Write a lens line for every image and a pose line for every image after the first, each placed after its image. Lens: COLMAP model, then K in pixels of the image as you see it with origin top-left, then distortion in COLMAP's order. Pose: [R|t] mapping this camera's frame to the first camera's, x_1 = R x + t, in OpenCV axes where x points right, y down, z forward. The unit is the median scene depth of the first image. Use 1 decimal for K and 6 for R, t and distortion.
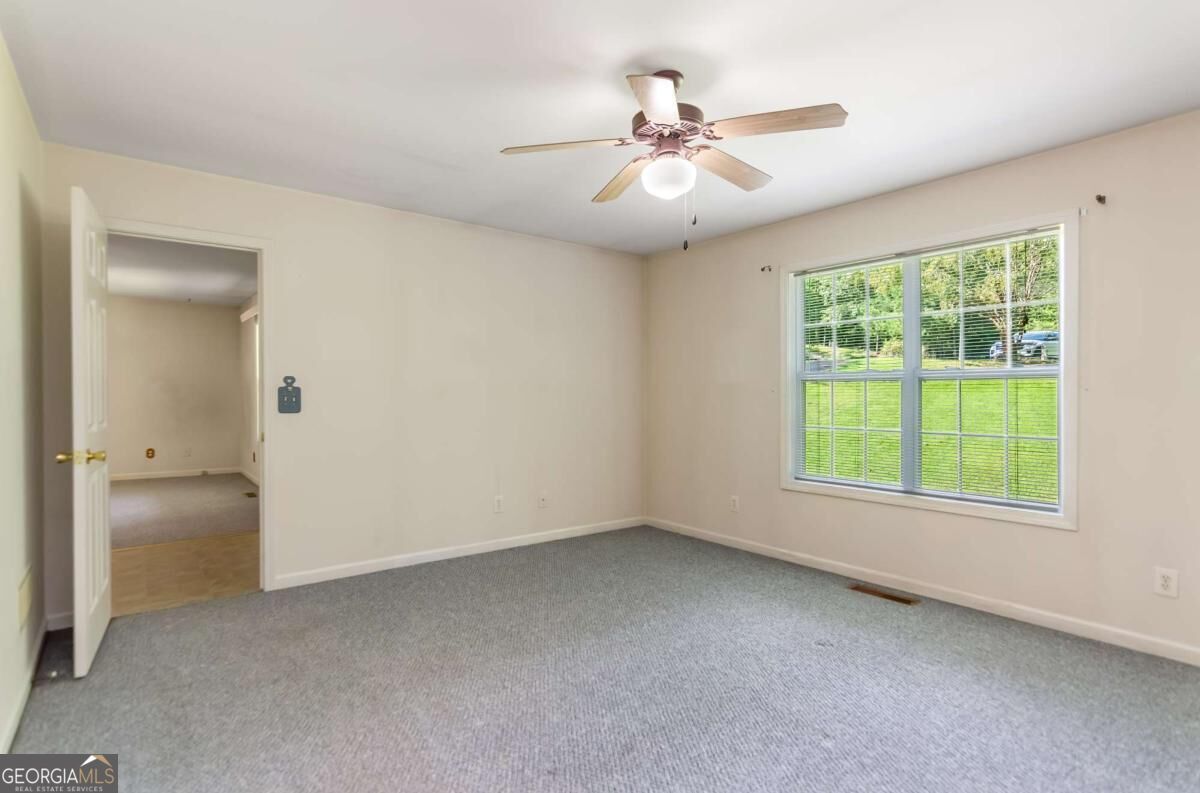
lens RADIAL K [[587.0, 0, 600.0], [0, 587.0, 396.5], [0, 0, 1]] dist [0.001458, 0.000119]
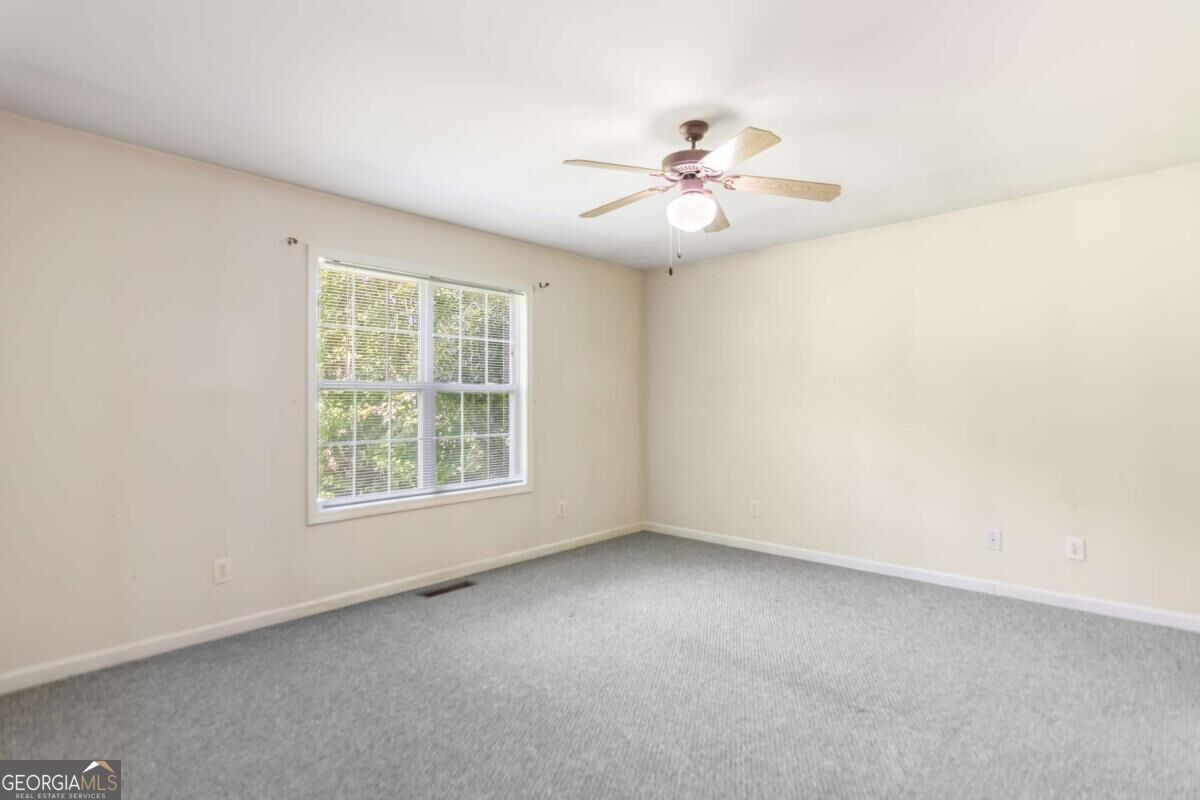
lens RADIAL K [[600.1, 0, 575.0], [0, 600.1, 410.2], [0, 0, 1]] dist [0.040614, 0.000219]
pose [[-0.124192, -0.013318, 0.992169, -0.680032], [0.007359, 0.999870, 0.014342, -0.010441], [-0.992231, 0.009082, -0.124078, 0.930884]]
